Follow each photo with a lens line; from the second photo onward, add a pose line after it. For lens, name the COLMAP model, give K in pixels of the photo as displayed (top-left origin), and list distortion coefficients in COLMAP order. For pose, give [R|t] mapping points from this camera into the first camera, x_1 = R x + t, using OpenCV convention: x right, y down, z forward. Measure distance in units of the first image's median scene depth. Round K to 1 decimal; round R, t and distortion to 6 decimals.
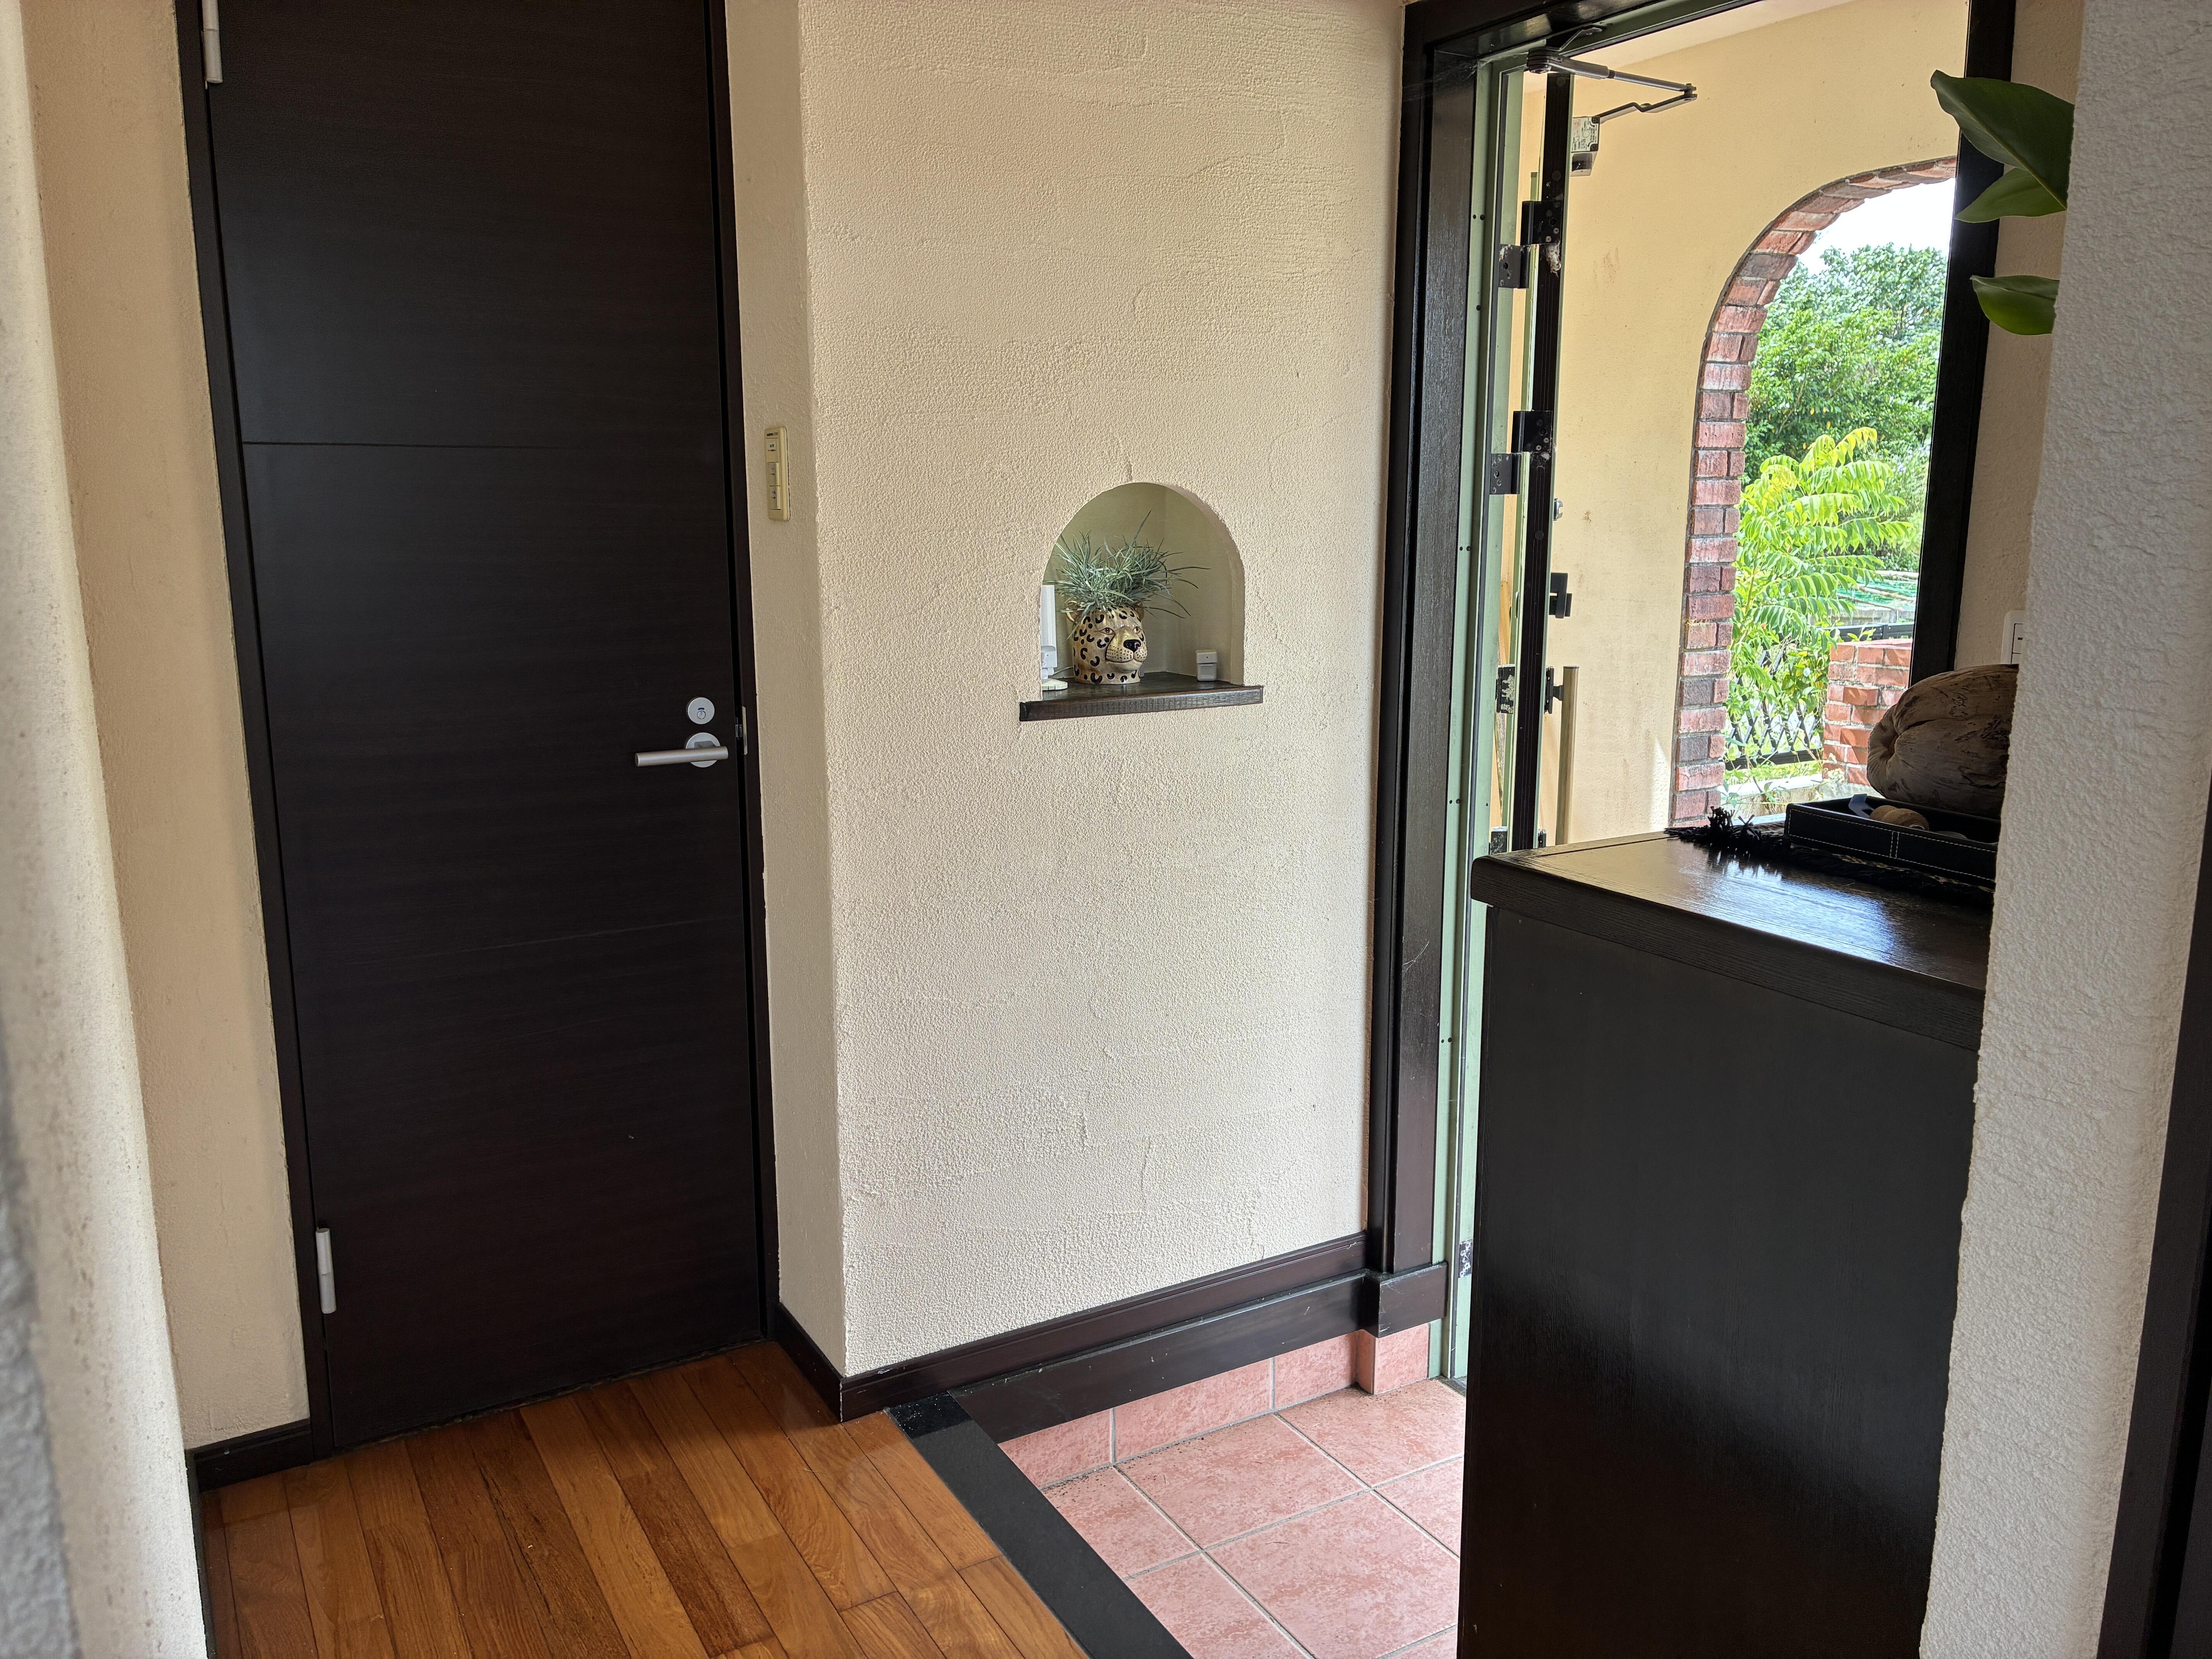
lens RADIAL K [[1670.1, 0, 1119.3], [0, 1670.1, 831.1], [0, 0, 1]] dist [0.029424, -0.028725]
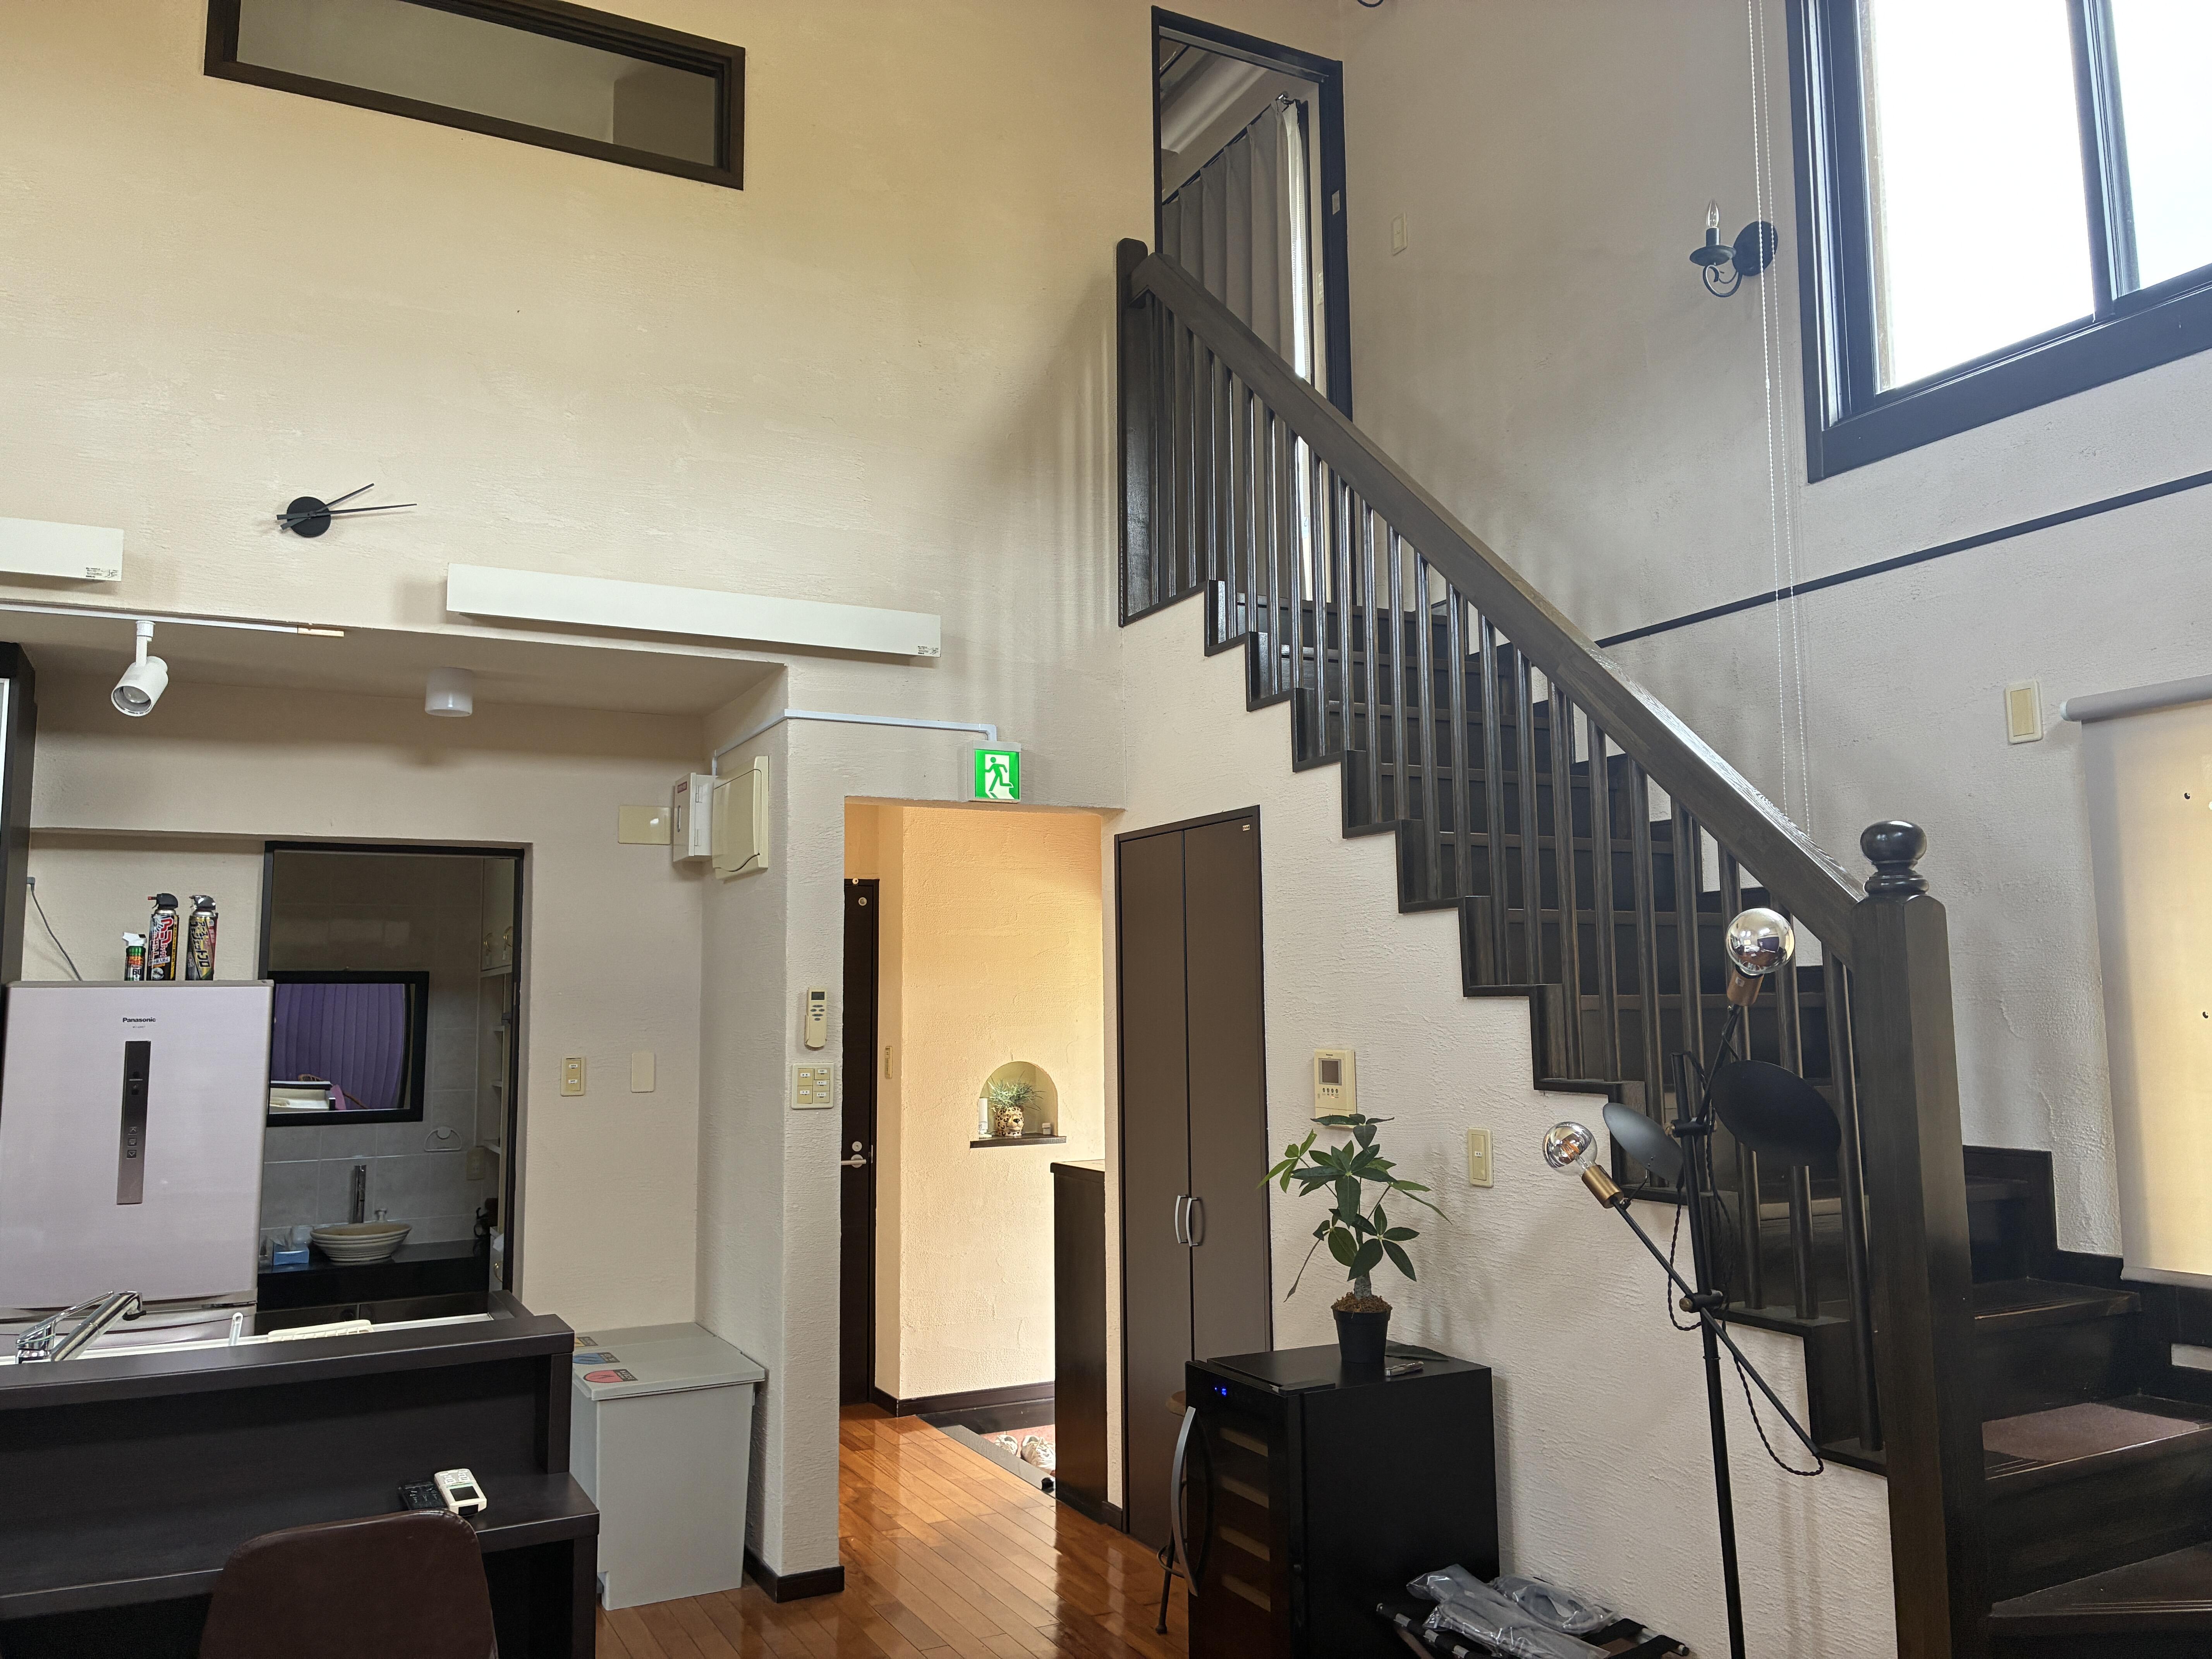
lens RADIAL K [[1670.1, 0, 1102.5], [0, 1670.1, 808.6], [0, 0, 1]] dist [0.029424, -0.028725]
pose [[0.997365, -0.016273, -0.070705, 0.345050], [-0.006052, 0.952465, -0.304586, 0.228771], [0.072300, 0.304212, 0.949857, -1.700481]]
